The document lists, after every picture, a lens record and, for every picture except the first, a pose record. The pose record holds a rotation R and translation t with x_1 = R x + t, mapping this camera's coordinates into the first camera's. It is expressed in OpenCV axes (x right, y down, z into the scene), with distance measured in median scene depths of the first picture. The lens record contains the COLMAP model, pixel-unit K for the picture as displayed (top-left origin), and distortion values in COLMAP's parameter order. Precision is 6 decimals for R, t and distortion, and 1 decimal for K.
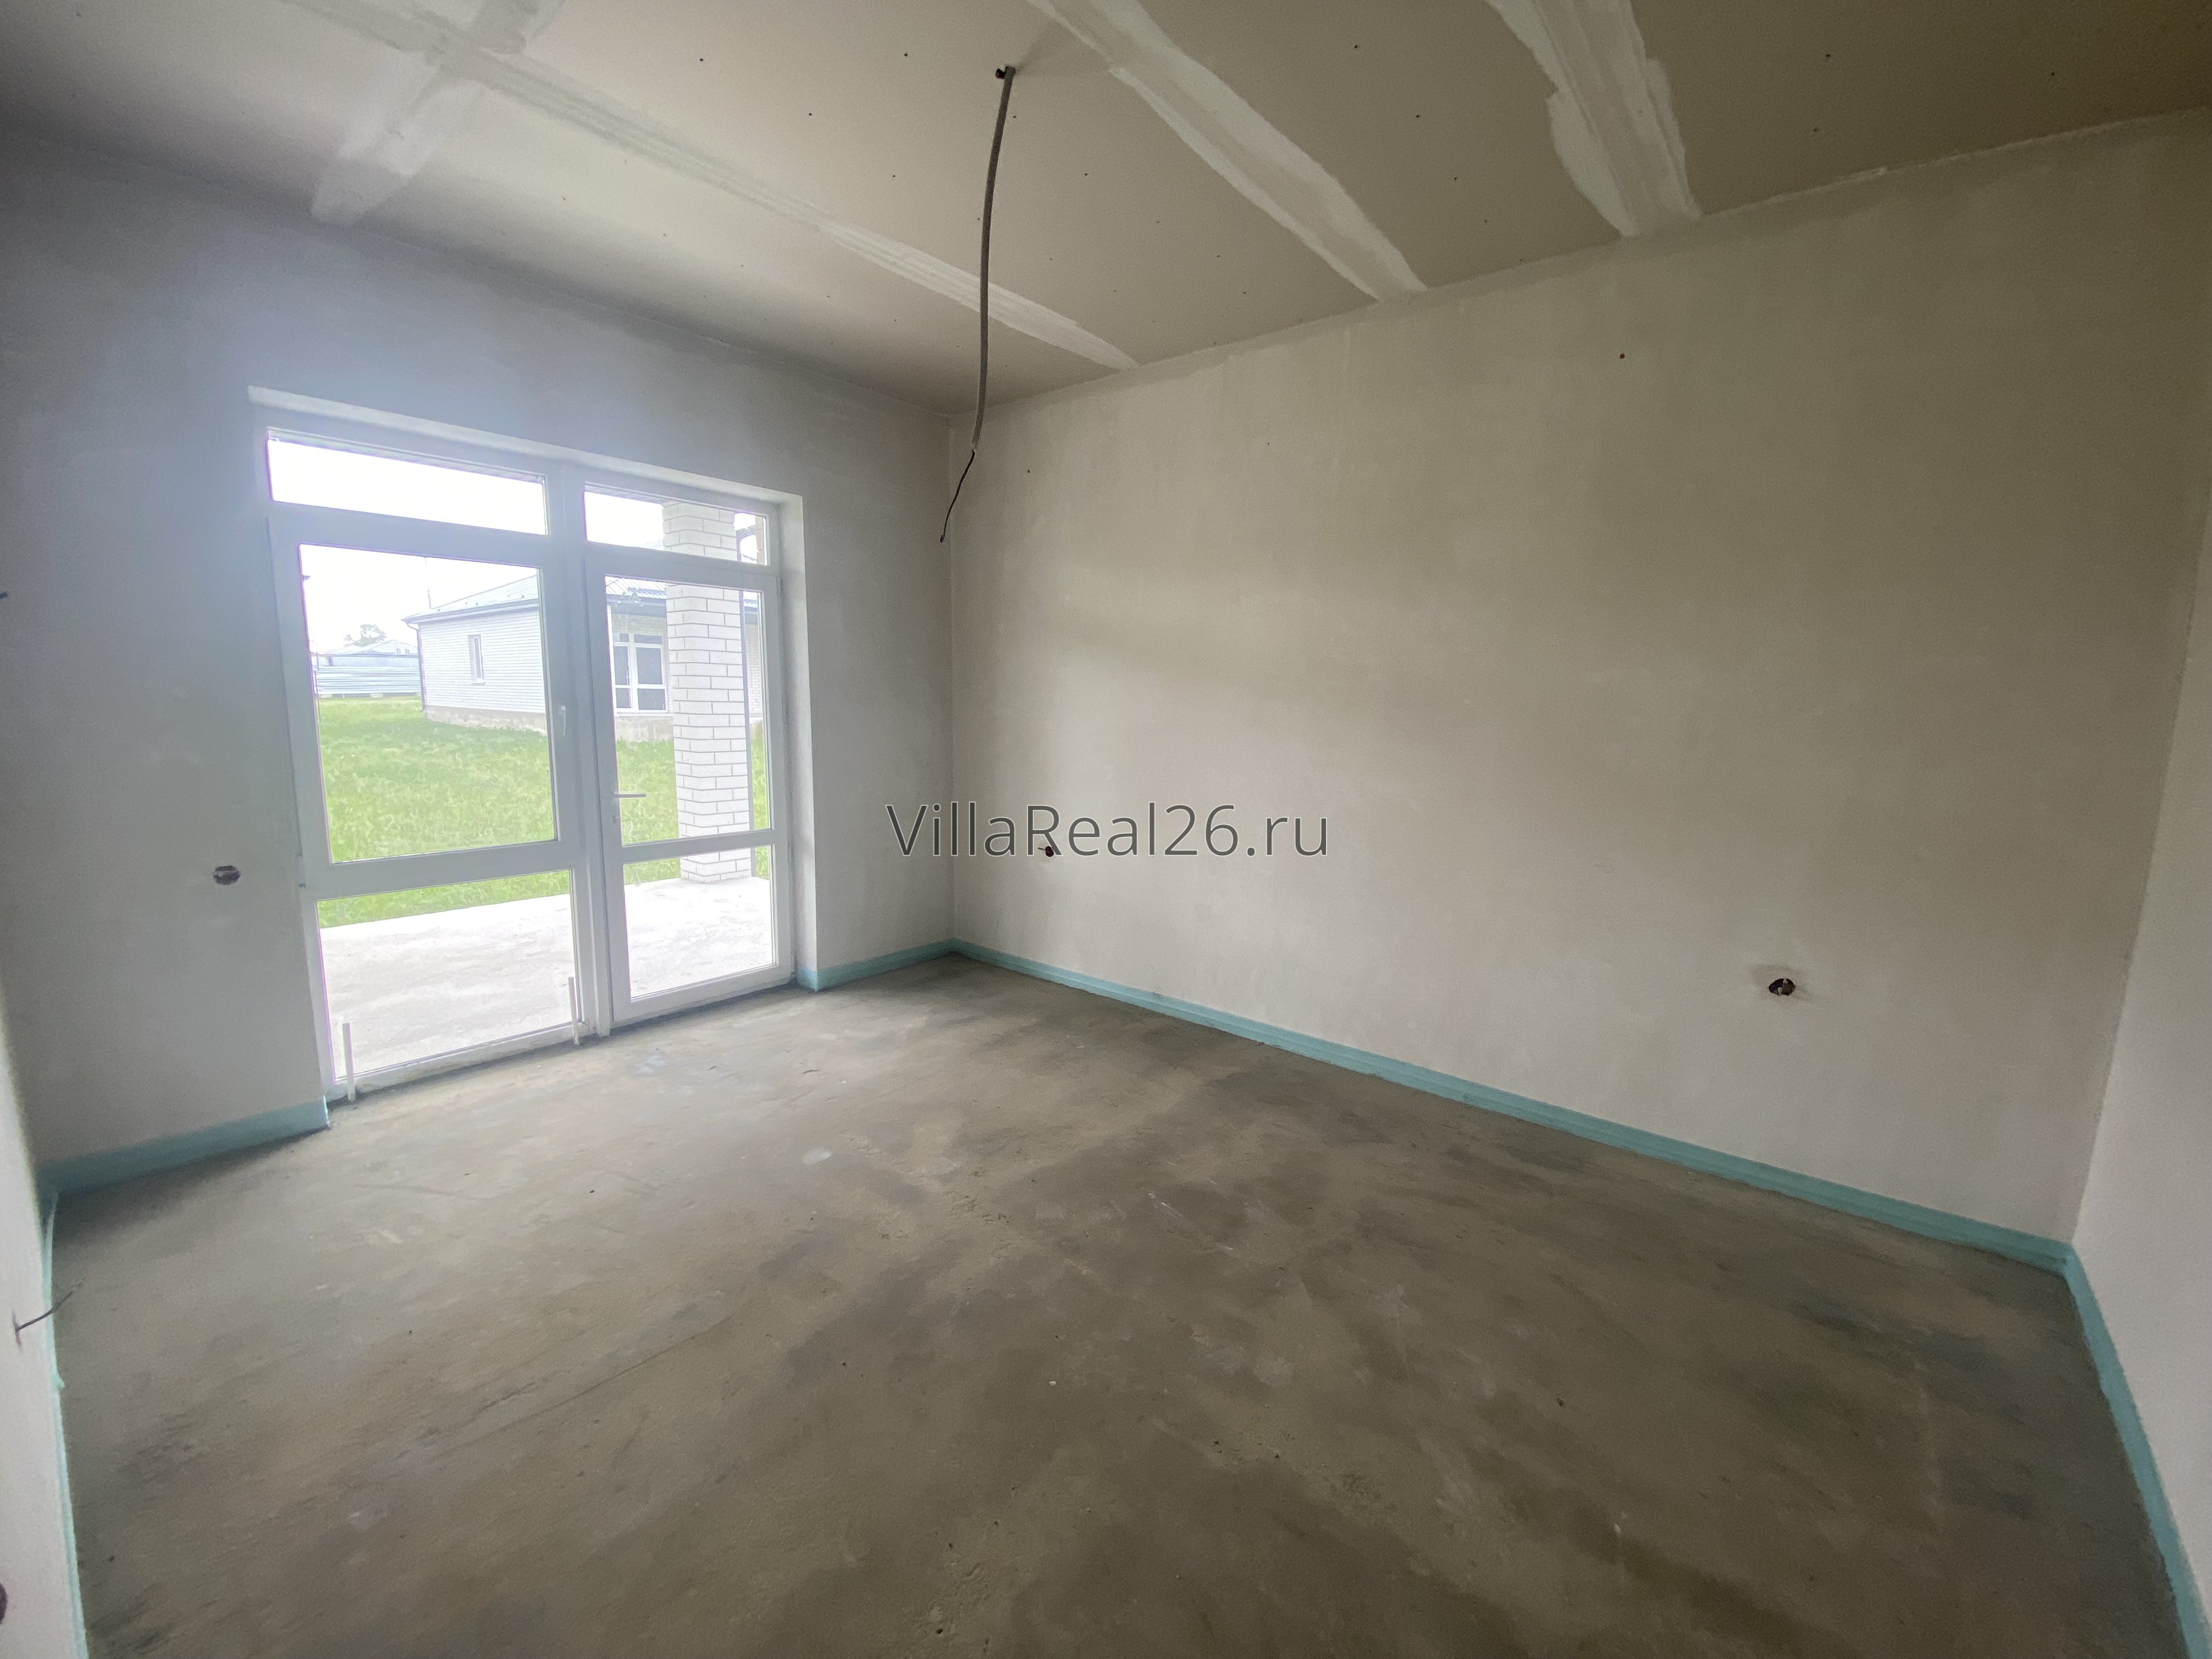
lens RADIAL K [[884.9, 0, 1110.5], [0, 884.9, 821.2], [0, 0, 1]] dist [0.037023, -0.031193]
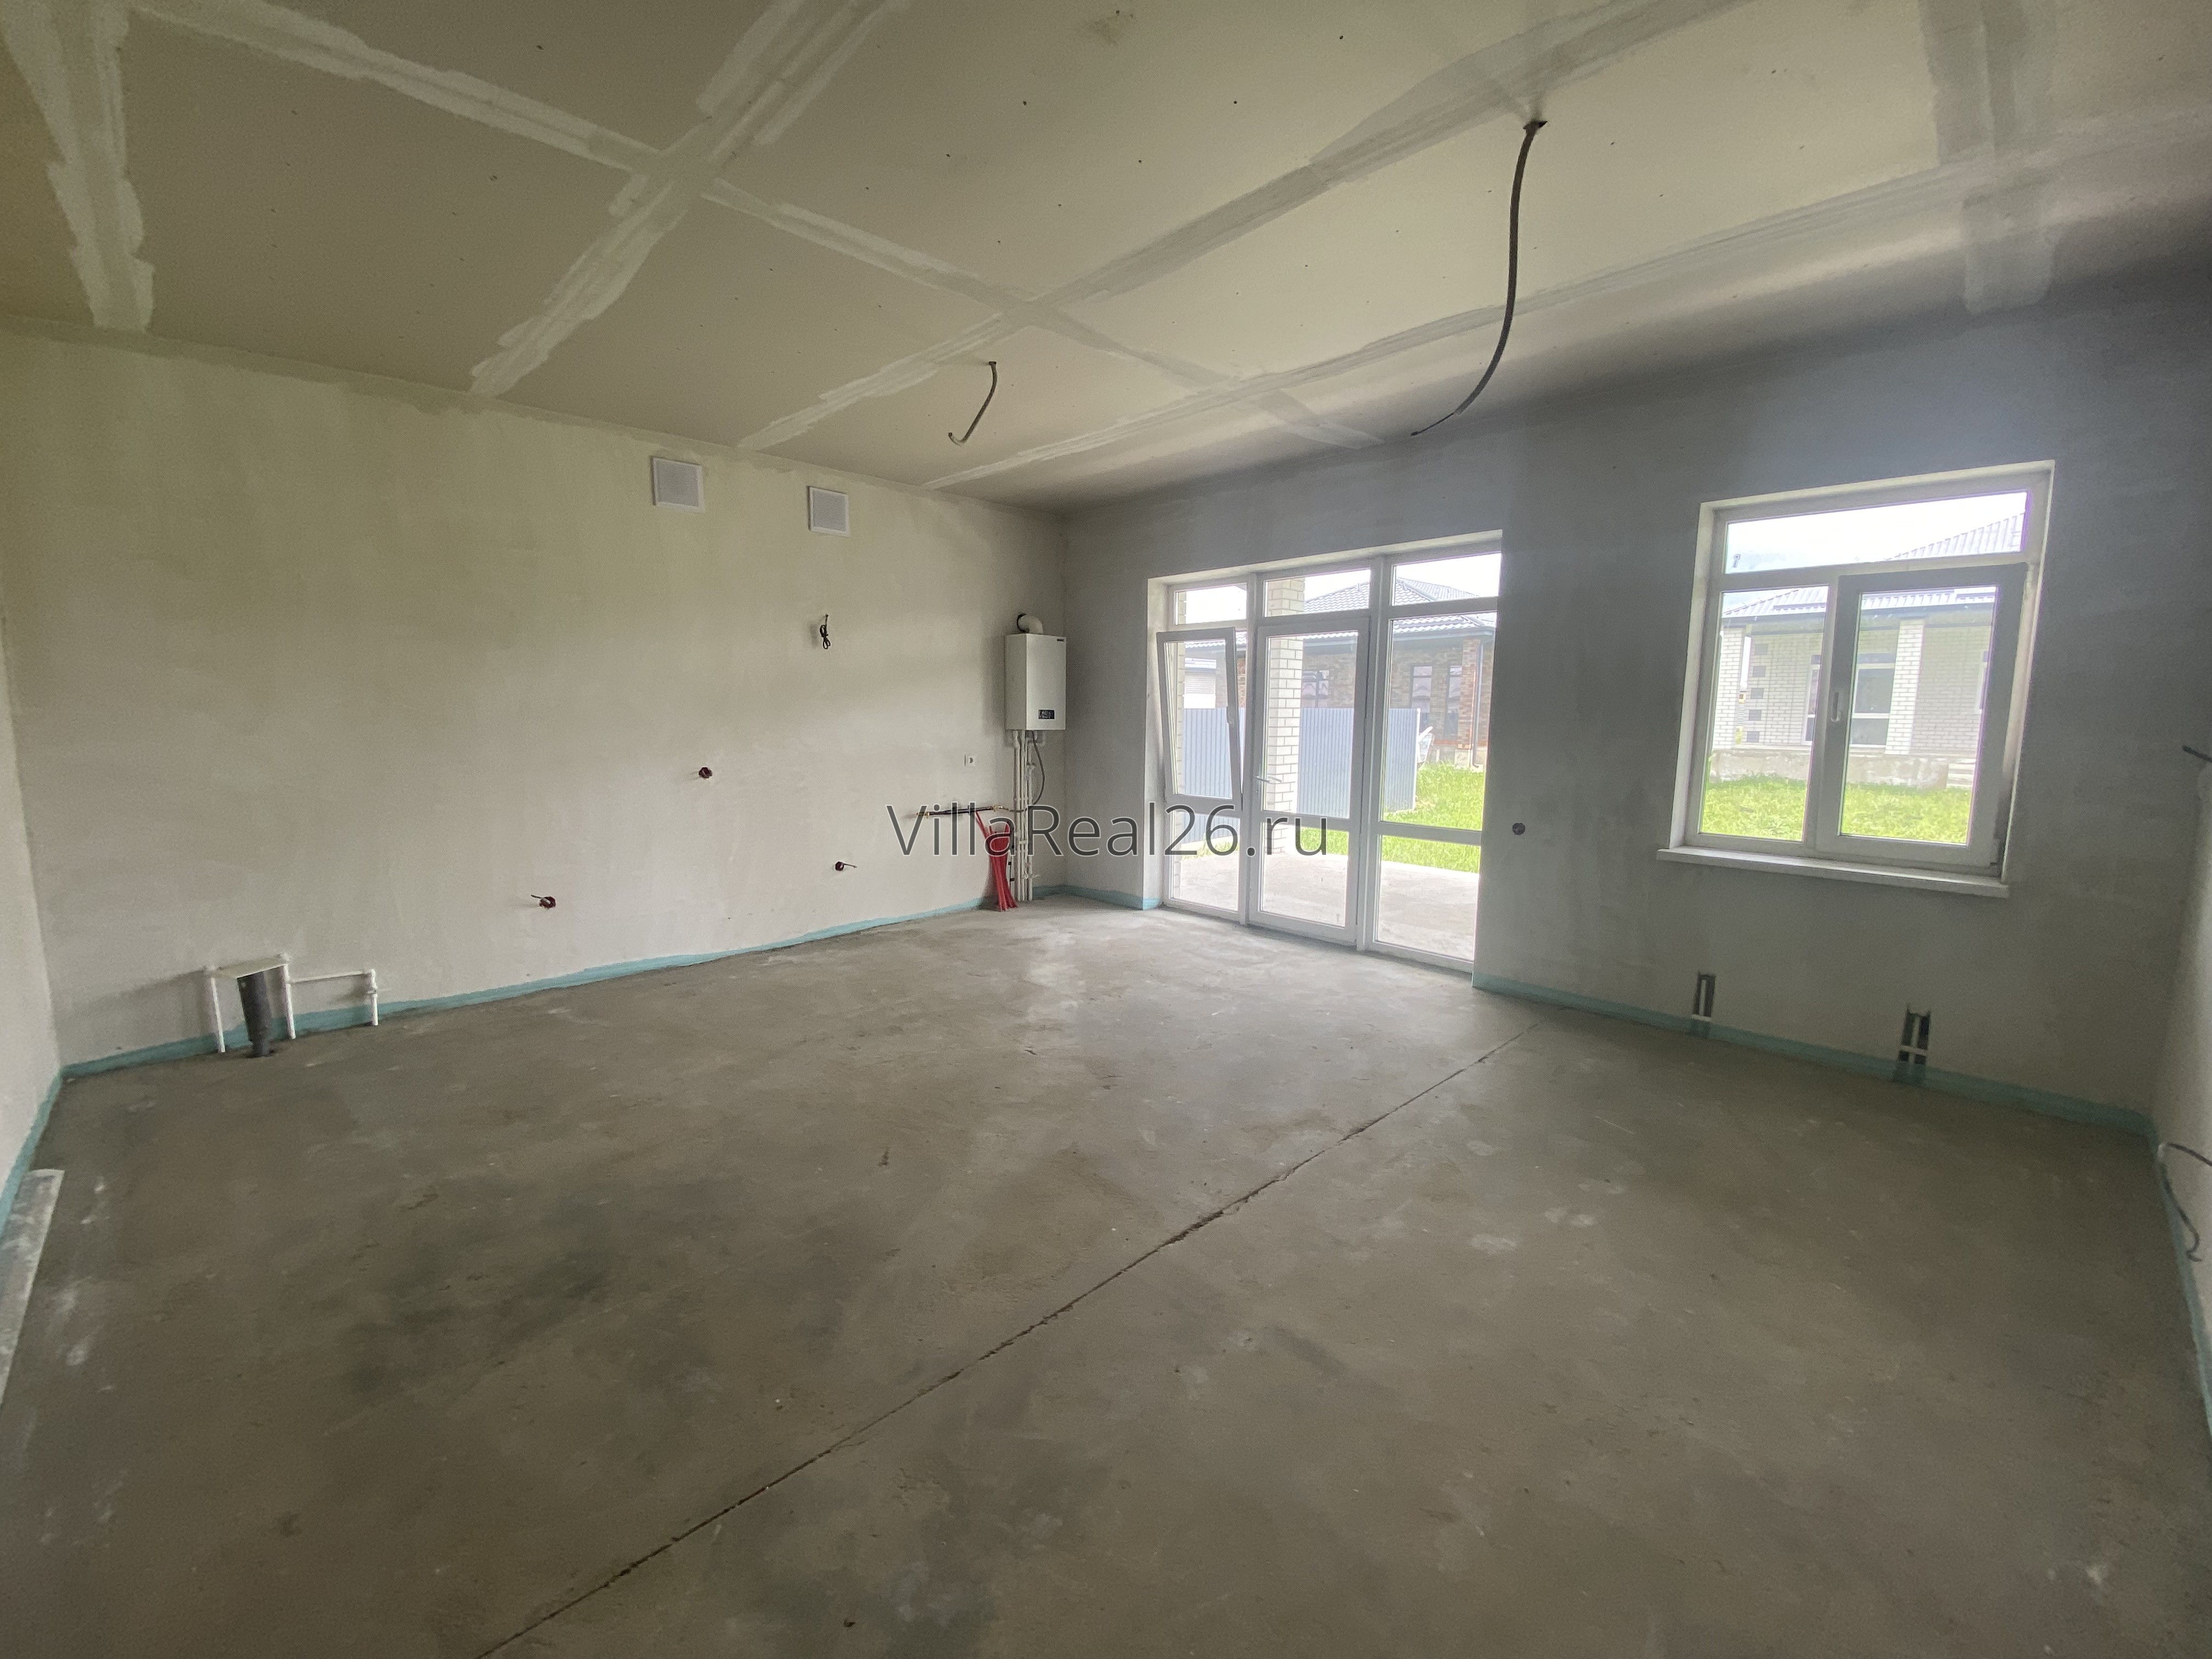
lens RADIAL K [[884.9, 0, 1110.5], [0, 884.9, 821.2], [0, 0, 1]] dist [0.037023, -0.031193]
pose [[-0.095033, 0.106686, -0.989741, 0.882642], [-0.158001, 0.980021, 0.120809, -0.083137], [0.982855, 0.167861, -0.076278, 0.758480]]
